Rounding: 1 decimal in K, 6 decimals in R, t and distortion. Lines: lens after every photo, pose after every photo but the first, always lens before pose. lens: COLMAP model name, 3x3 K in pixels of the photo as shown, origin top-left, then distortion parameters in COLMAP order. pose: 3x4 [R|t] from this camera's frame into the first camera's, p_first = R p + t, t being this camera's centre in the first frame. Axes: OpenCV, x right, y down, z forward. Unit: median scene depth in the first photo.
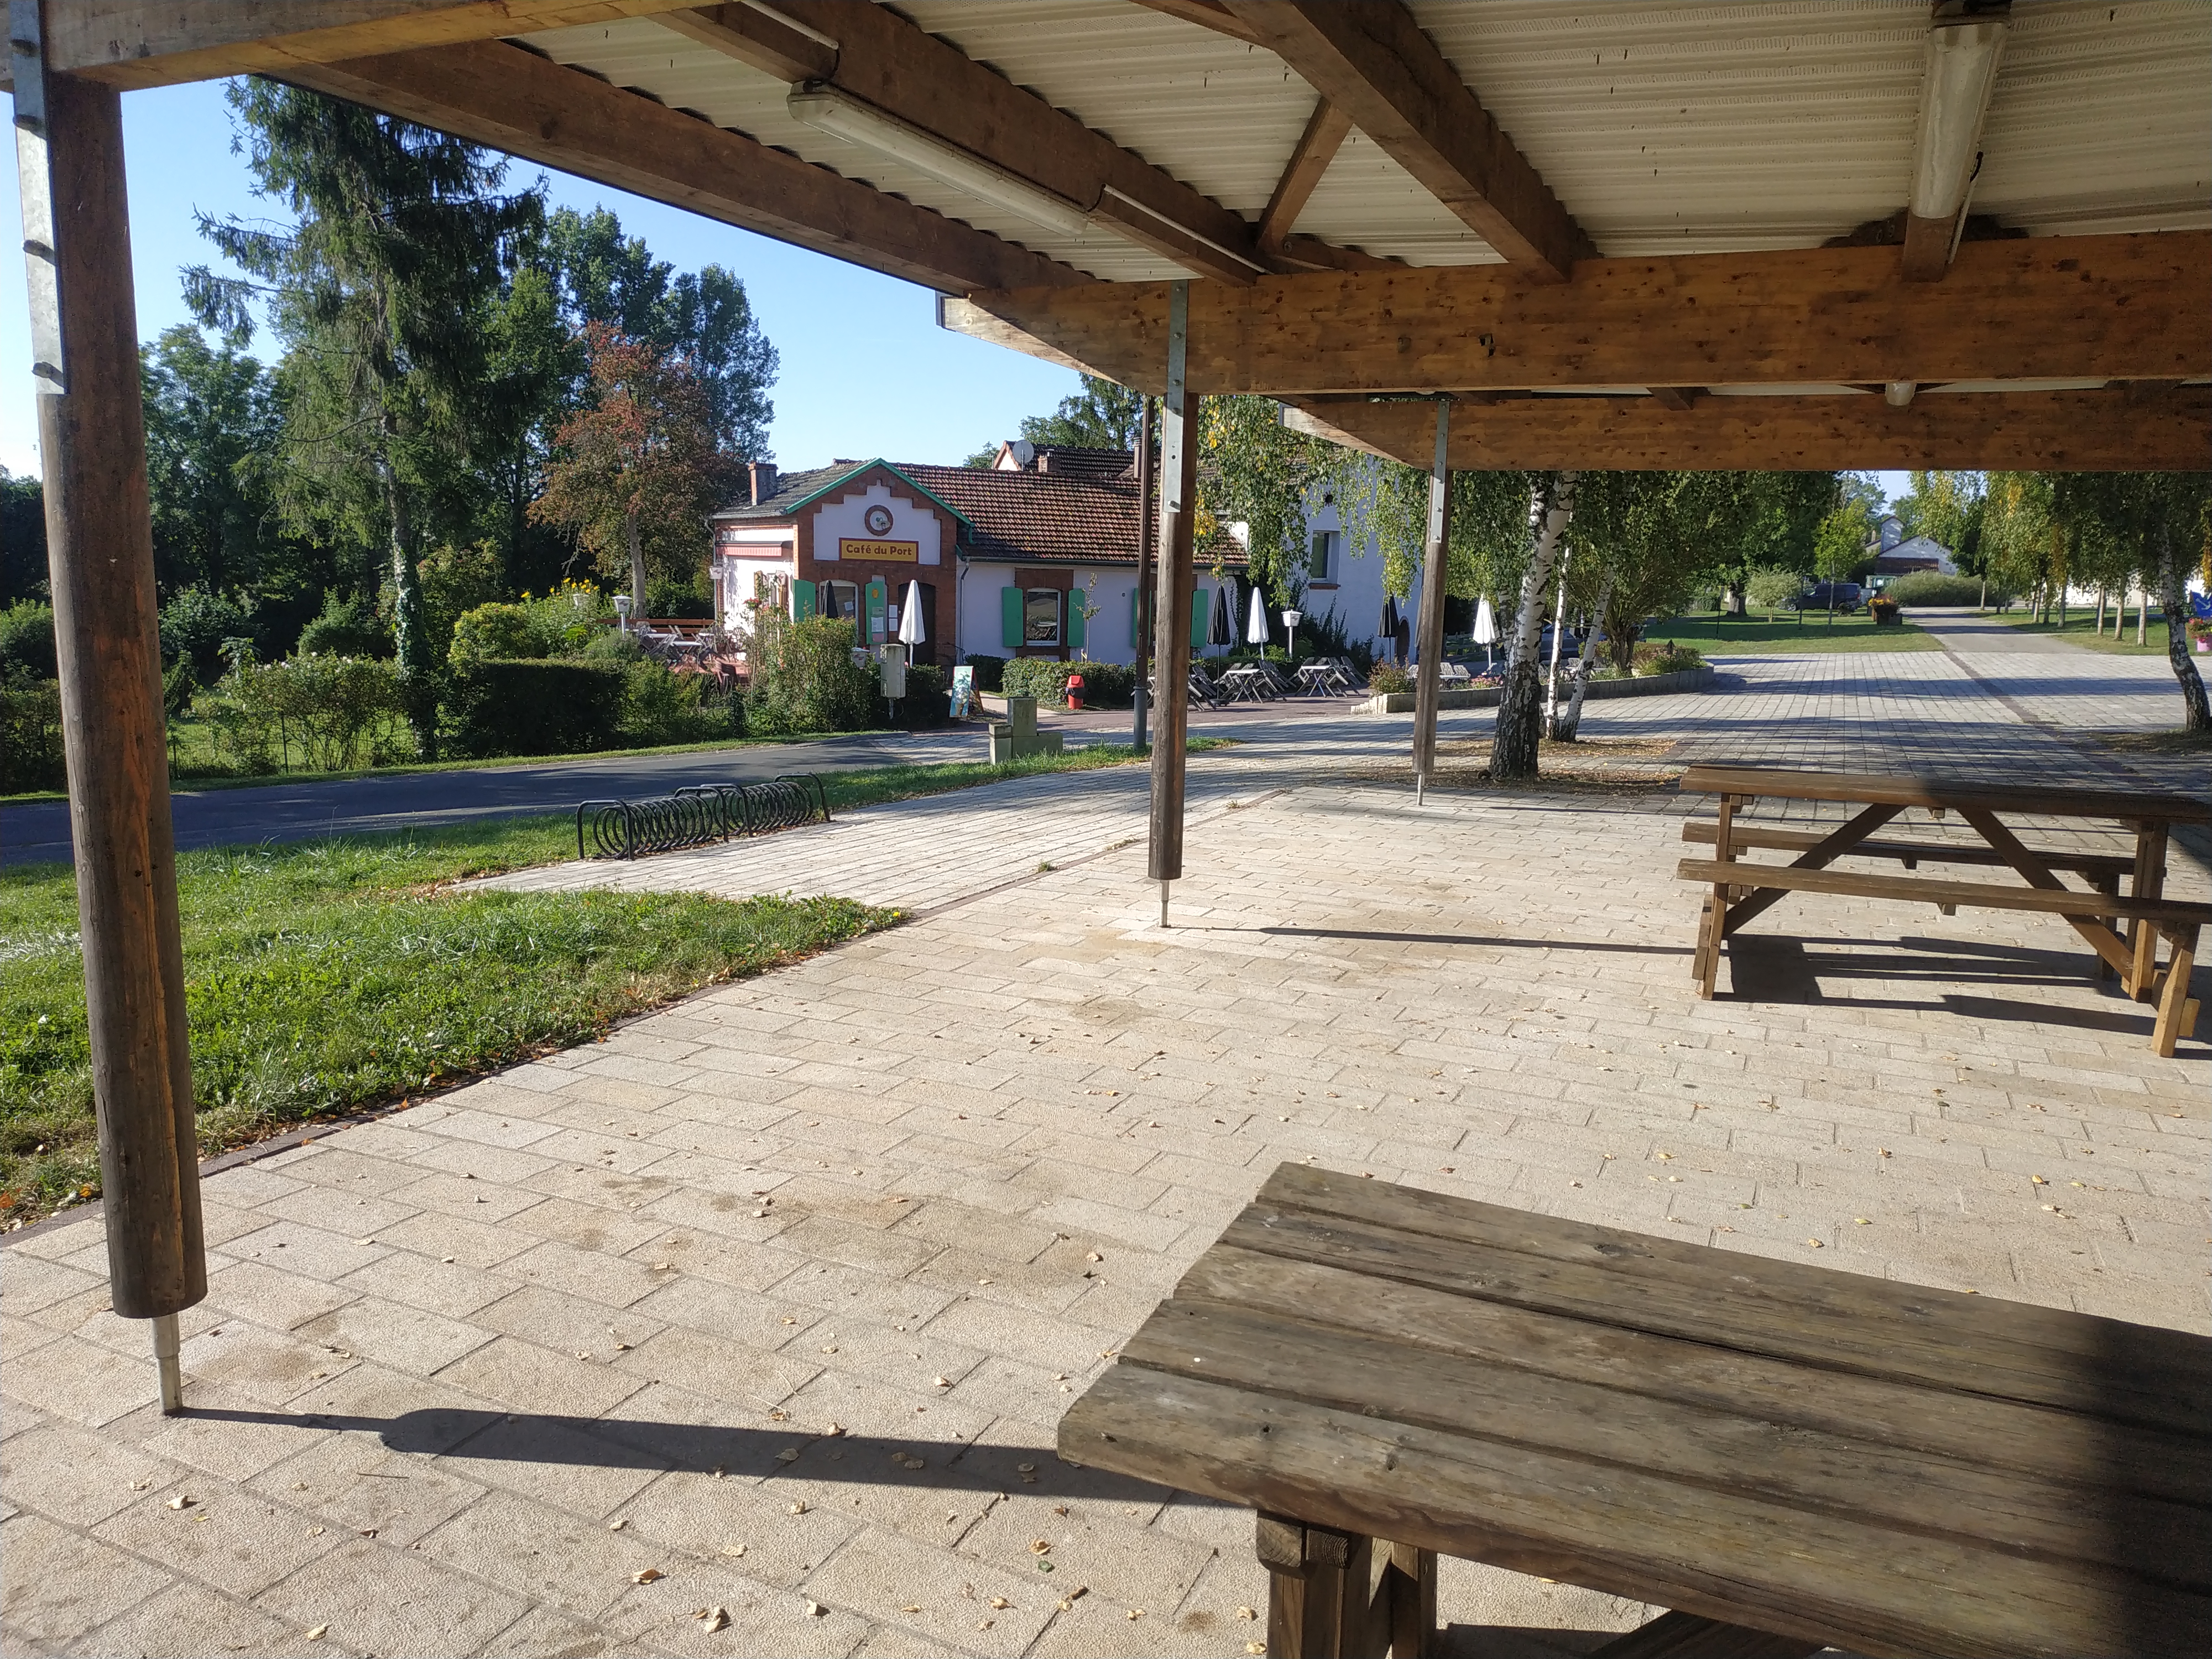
lens RADIAL K [[1627.7, 0, 1095.3], [0, 1627.7, 842.5], [0, 0, 1]] dist [0.086265, -0.155068]
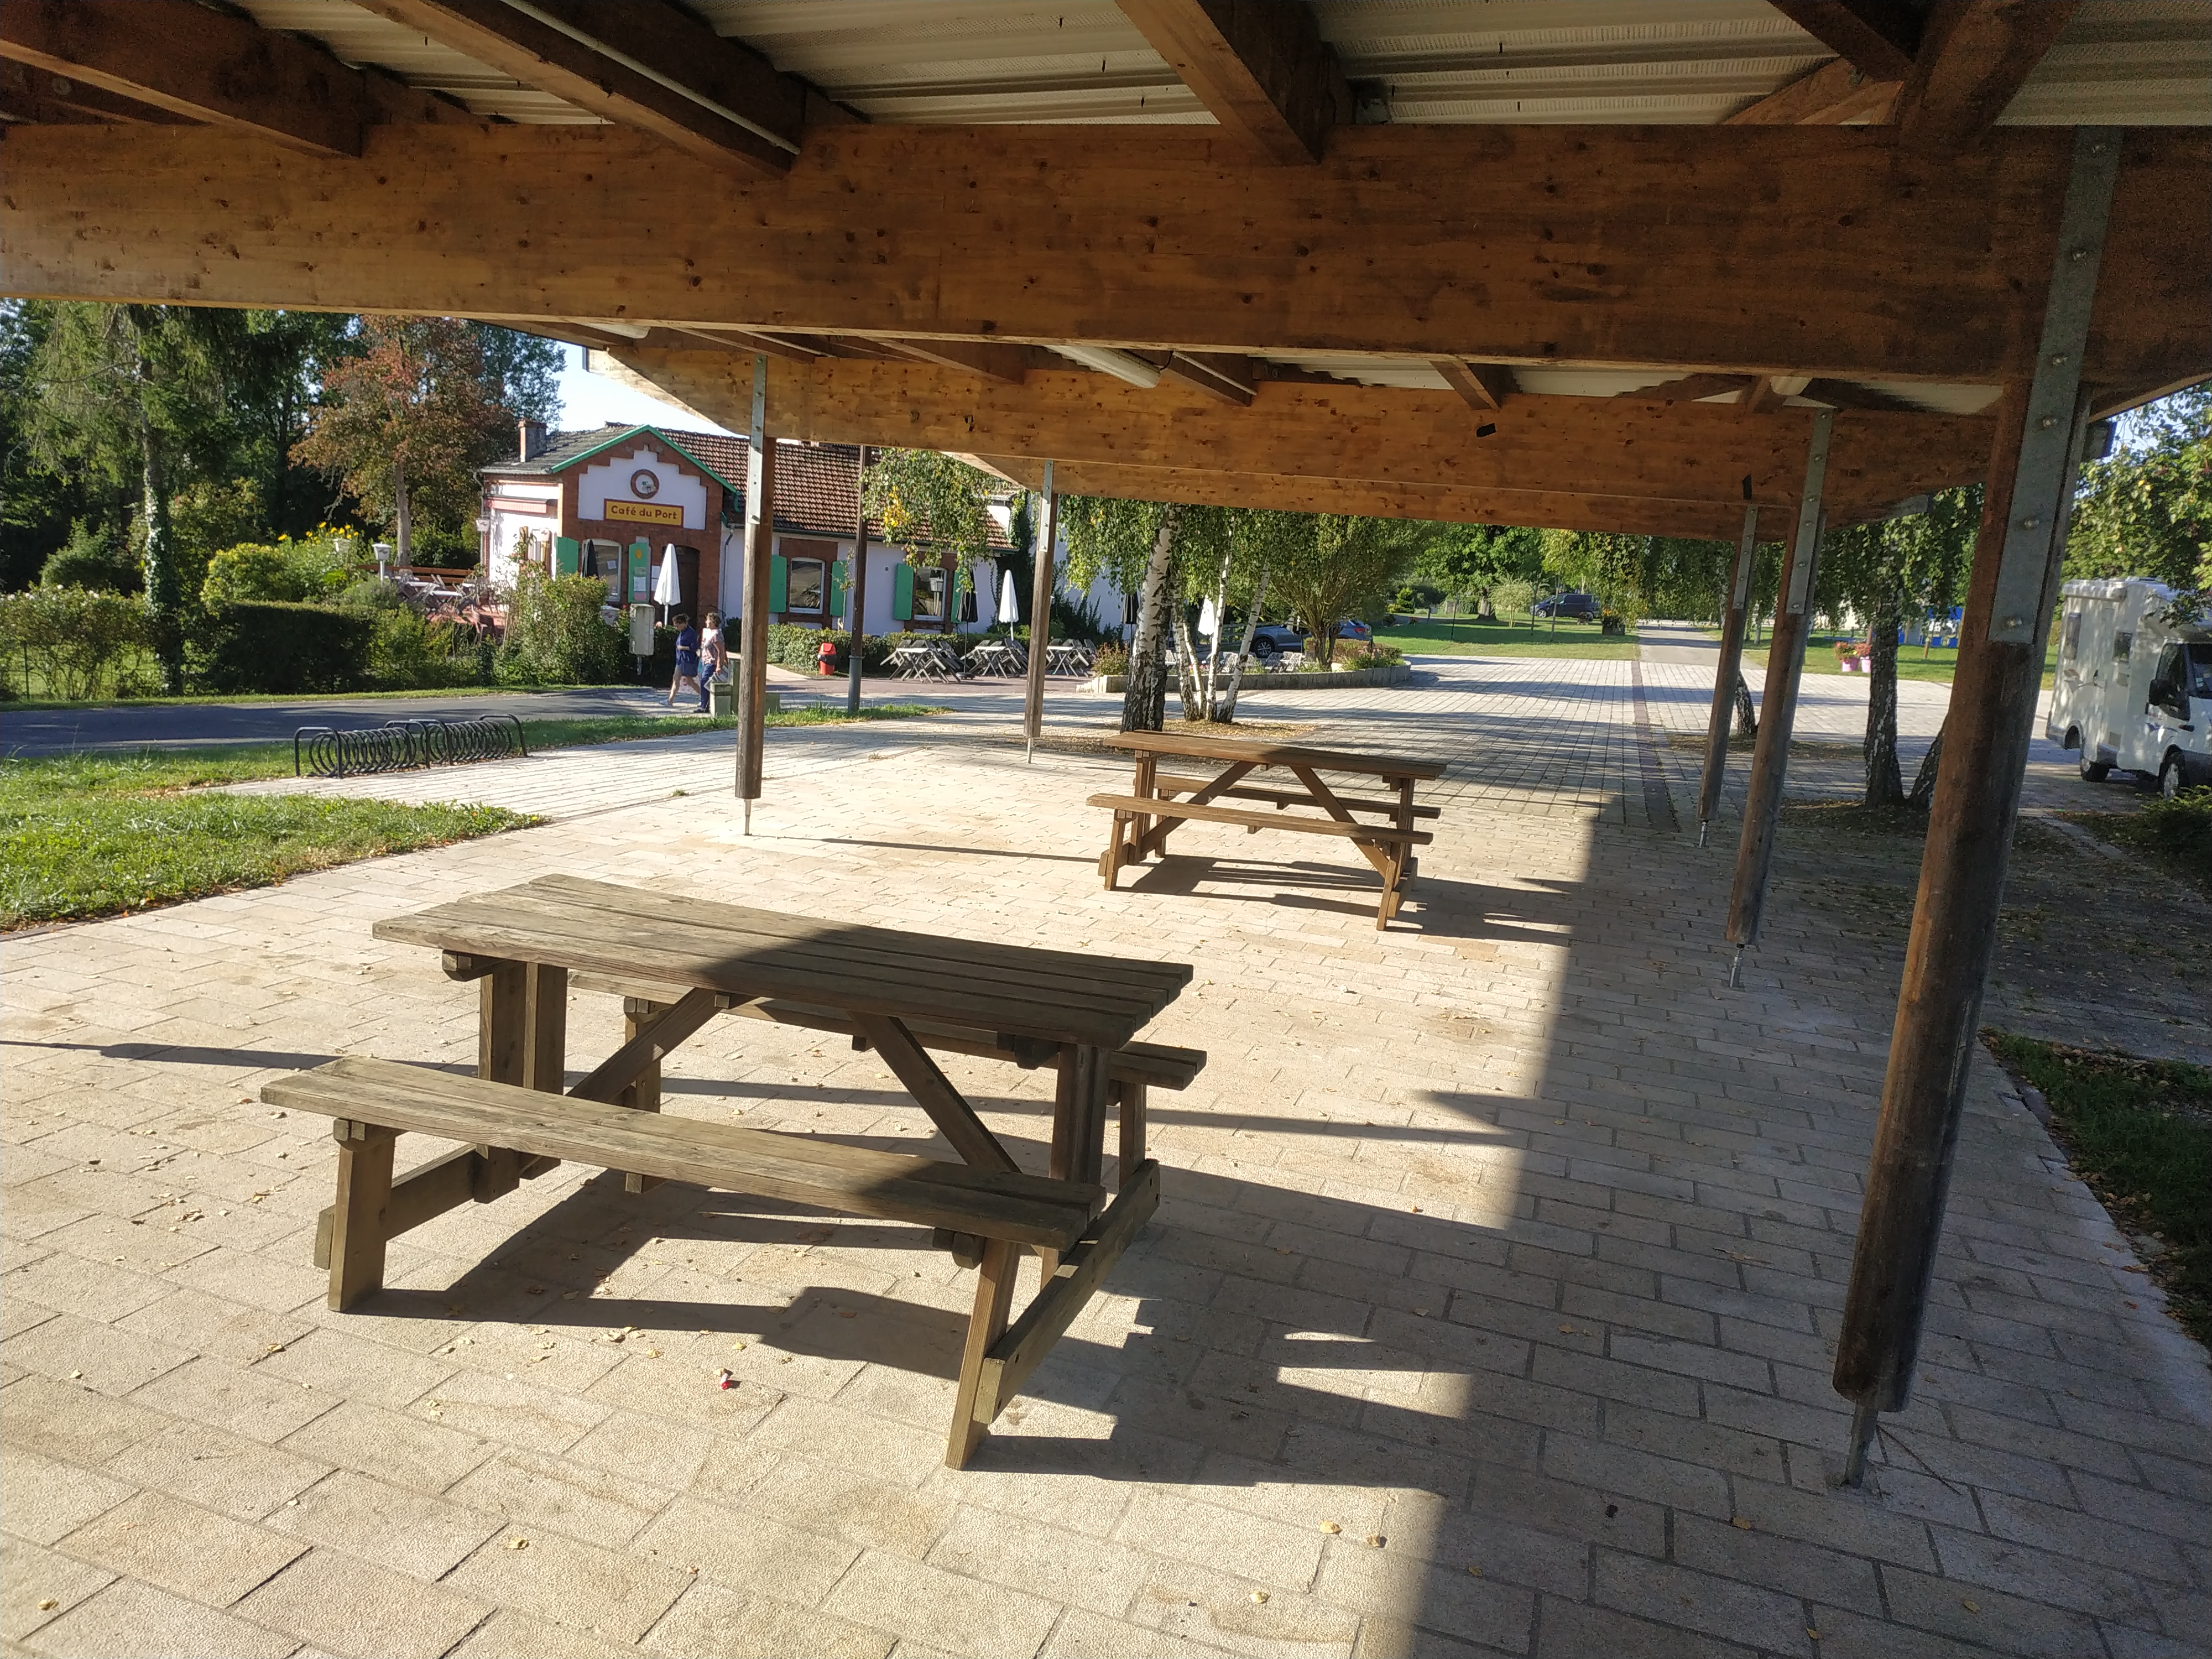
lens RADIAL K [[1613.5, 0, 1106.0], [0, 1613.5, 829.5], [0, 0, 1]] dist [0.002152, -0.000884]
pose [[0.990148, 0.033917, 0.135852, 0.042349], [-0.035154, 0.999359, 0.006717, 0.007754], [-0.135537, -0.011427, 0.990706, -0.092768]]
